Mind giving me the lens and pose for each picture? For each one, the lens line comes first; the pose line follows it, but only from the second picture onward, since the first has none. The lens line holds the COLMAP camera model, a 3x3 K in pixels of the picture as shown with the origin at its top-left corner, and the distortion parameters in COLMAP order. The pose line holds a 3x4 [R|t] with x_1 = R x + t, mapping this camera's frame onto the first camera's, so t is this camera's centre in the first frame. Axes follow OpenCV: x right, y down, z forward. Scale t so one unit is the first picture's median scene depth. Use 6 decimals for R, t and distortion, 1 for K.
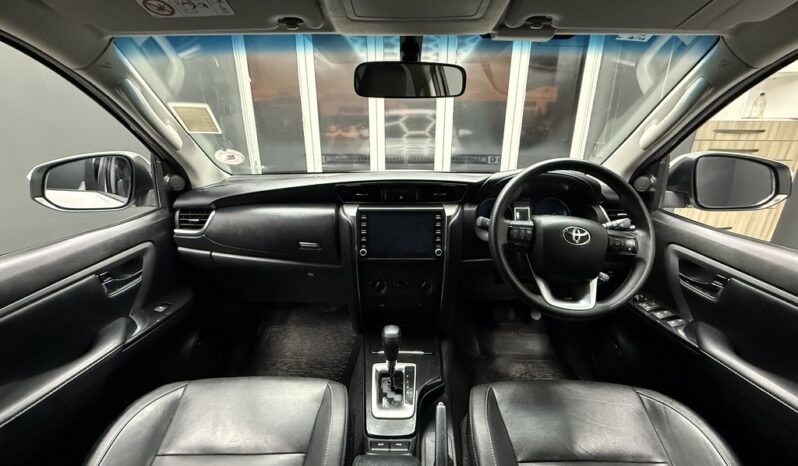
lens RADIAL K [[317.7, 0, 396.1], [0, 317.7, 232.1], [0, 0, 1]] dist [-0.000799, 0.000531]
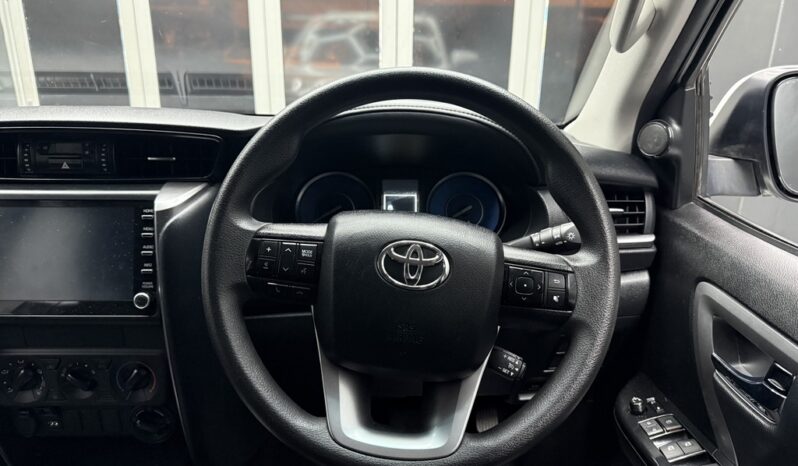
lens RADIAL K [[567.3, 0, 404.7], [0, 567.3, 236.1], [0, 0, 1]] dist [0.034257, -0.028758]
pose [[0.999252, 0.004216, 0.038440, 0.420035], [-0.003870, 0.999951, -0.009075, -0.013305], [-0.038476, 0.008920, 0.999220, 0.245022]]
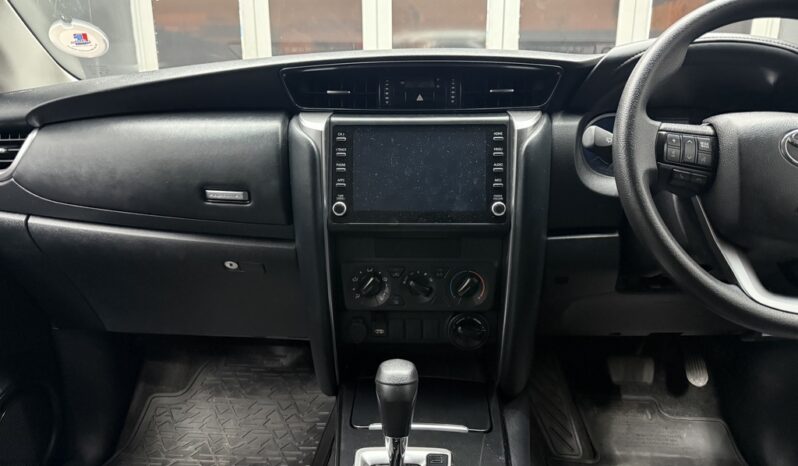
lens RADIAL K [[567.3, 0, 396.6], [0, 567.3, 233.8], [0, 0, 1]] dist [0.034257, -0.028758]
pose [[0.999601, 0.005492, -0.027711, 0.005353], [-0.007008, 0.998468, -0.054886, 0.140576], [0.027367, 0.055059, 0.998108, 0.154698]]
